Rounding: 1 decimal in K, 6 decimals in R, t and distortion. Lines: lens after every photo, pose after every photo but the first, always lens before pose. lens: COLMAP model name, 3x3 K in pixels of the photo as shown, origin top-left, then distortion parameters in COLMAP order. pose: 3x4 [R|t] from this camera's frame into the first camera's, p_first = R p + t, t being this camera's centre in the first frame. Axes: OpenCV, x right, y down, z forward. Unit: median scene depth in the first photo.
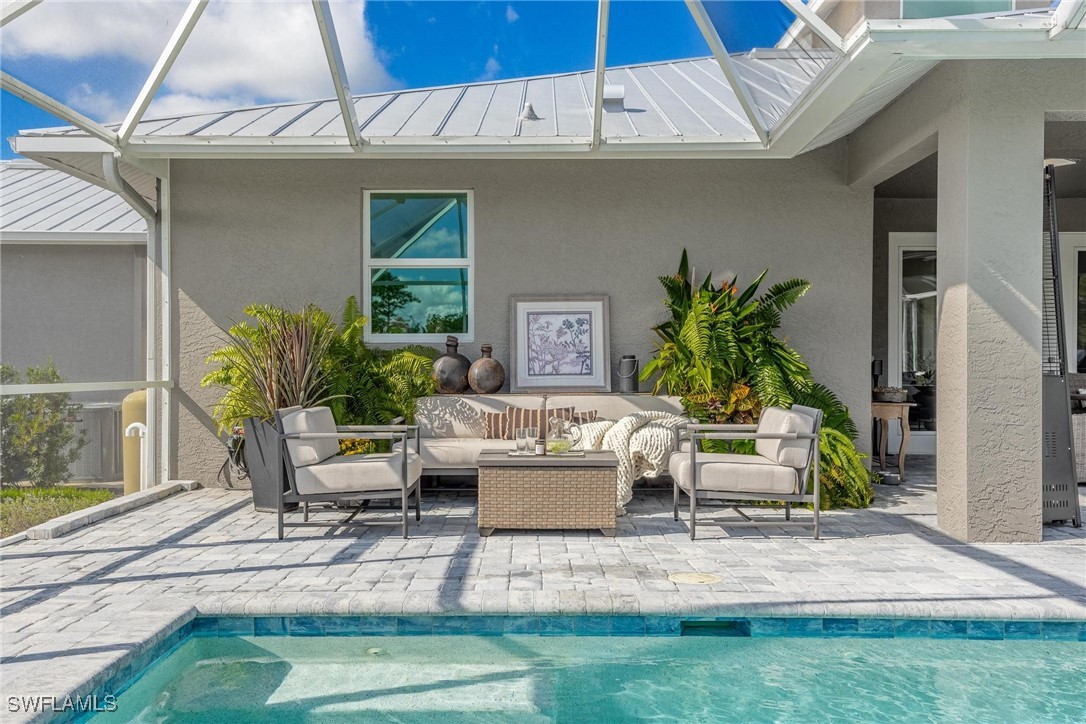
lens RADIAL K [[954.8, 0, 543.0], [0, 954.8, 362.0], [0, 0, 1]] dist [0.041103, 0.005671]
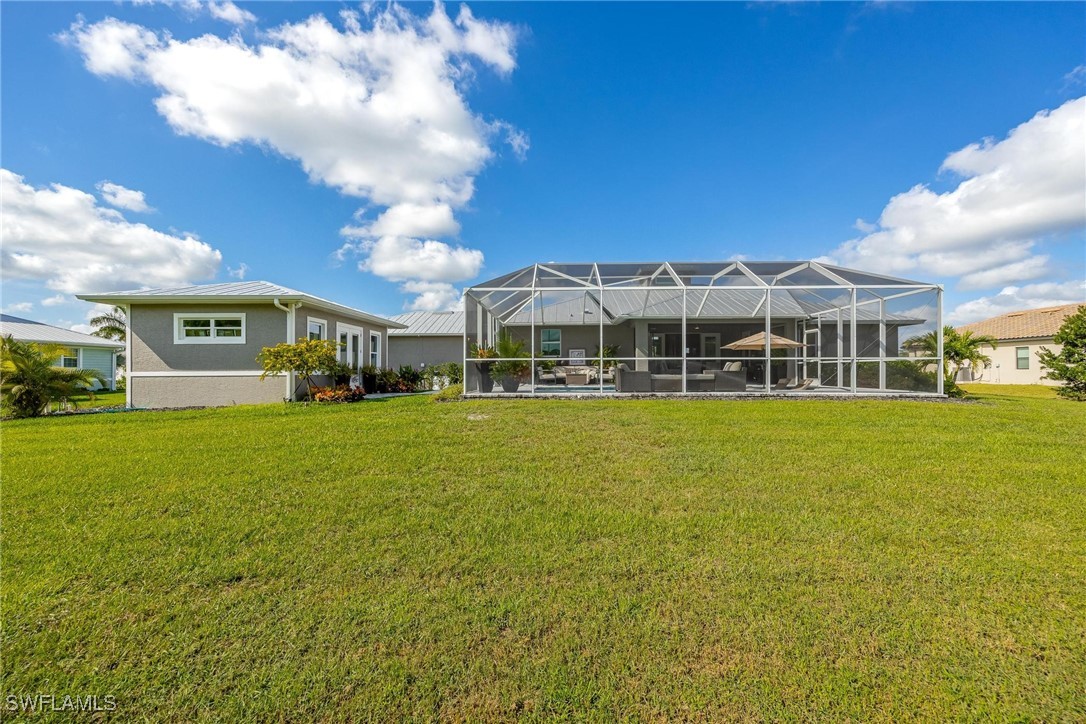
lens RADIAL K [[423.9, 0, 543.0], [0, 423.9, 362.0], [0, 0, 1]] dist [0.000538, 0.000052]
pose [[0.999737, -0.006535, -0.021973, -0.146687], [0.006052, 0.999740, -0.021979, 0.071649], [0.022111, 0.021841, 0.999517, -1.742809]]
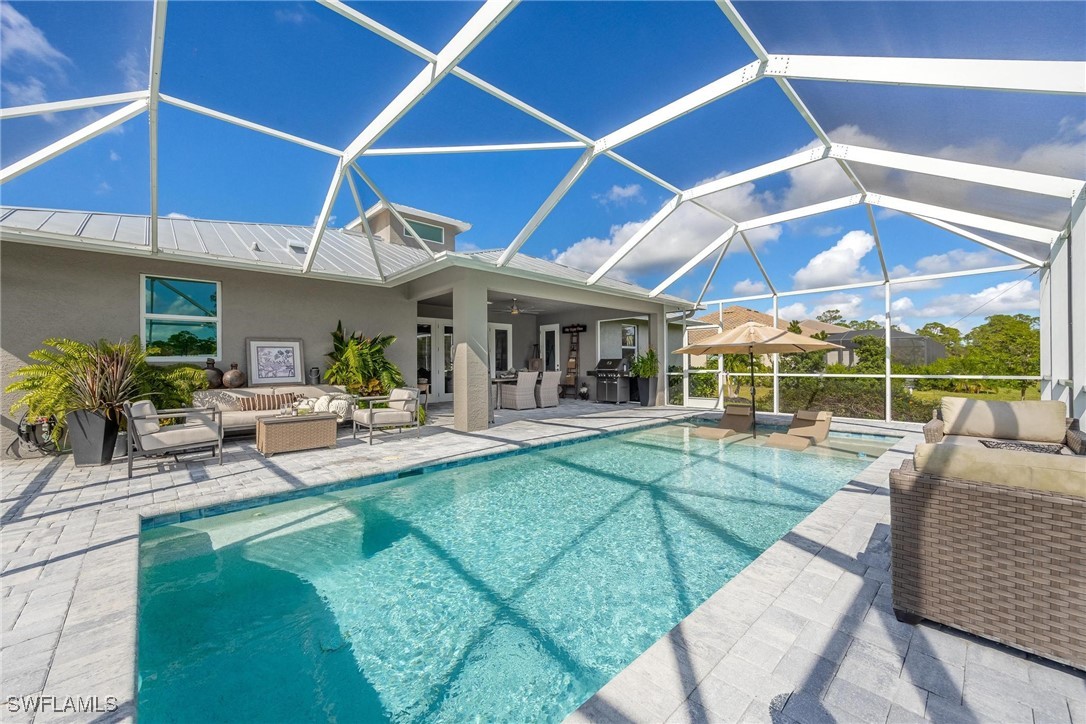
lens RADIAL K [[423.9, 0, 543.0], [0, 423.9, 362.0], [0, 0, 1]] dist [0.000538, 0.000052]
pose [[0.724677, -0.003885, 0.689077, -0.224663], [0.005370, 0.999986, -0.000009, -0.018822], [-0.689067, 0.003707, 0.724688, -0.067777]]
